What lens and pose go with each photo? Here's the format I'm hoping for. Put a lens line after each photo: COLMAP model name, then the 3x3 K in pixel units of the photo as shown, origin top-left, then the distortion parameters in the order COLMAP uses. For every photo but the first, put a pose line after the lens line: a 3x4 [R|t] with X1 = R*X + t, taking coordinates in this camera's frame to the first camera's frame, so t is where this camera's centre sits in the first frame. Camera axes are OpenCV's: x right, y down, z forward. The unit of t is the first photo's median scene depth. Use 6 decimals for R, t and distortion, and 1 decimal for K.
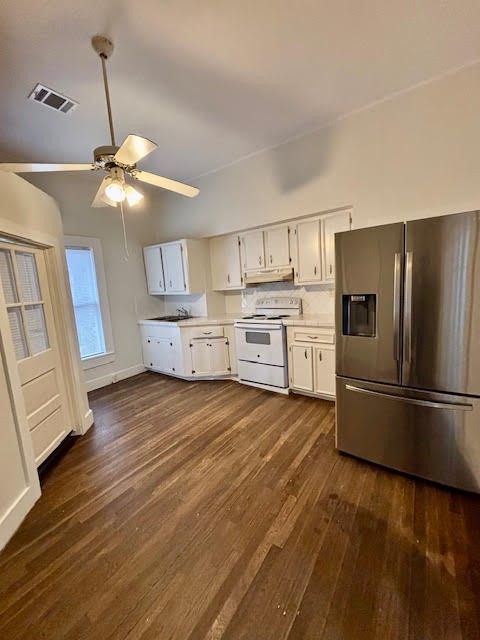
lens RADIAL K [[255.1, 0, 241.2], [0, 255.1, 319.1], [0, 0, 1]] dist [-0.001187, -0.000053]
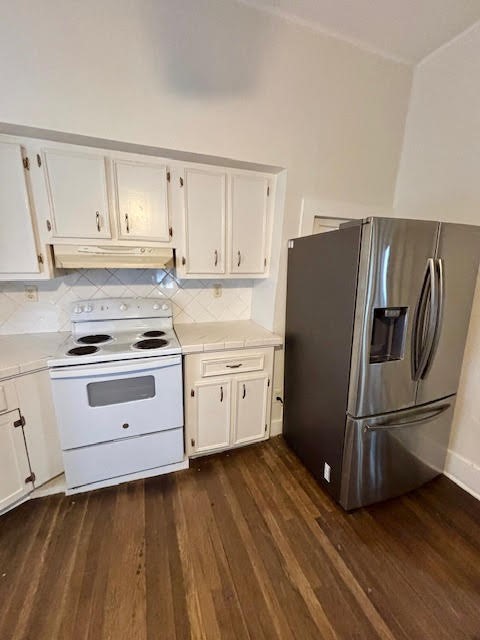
lens RADIAL K [[255.1, 0, 241.2], [0, 255.1, 319.1], [0, 0, 1]] dist [-0.001187, -0.000053]
pose [[0.557330, -0.104786, 0.823652, -0.203609], [0.053117, 0.994472, 0.090576, -0.094117], [-0.828590, -0.006731, 0.559815, 0.601437]]
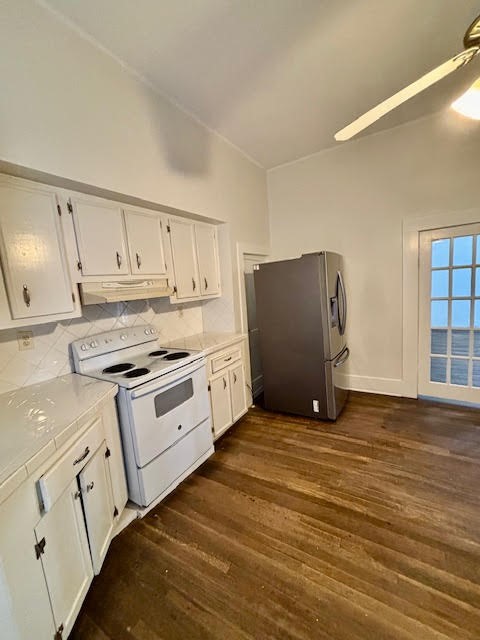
lens RADIAL K [[255.1, 0, 241.2], [0, 255.1, 319.1], [0, 0, 1]] dist [-0.001187, -0.000053]
pose [[-0.066908, -0.062631, 0.995791, -0.538973], [0.217775, 0.973049, 0.075833, -0.110796], [-0.973703, 0.221932, -0.051465, 0.920570]]
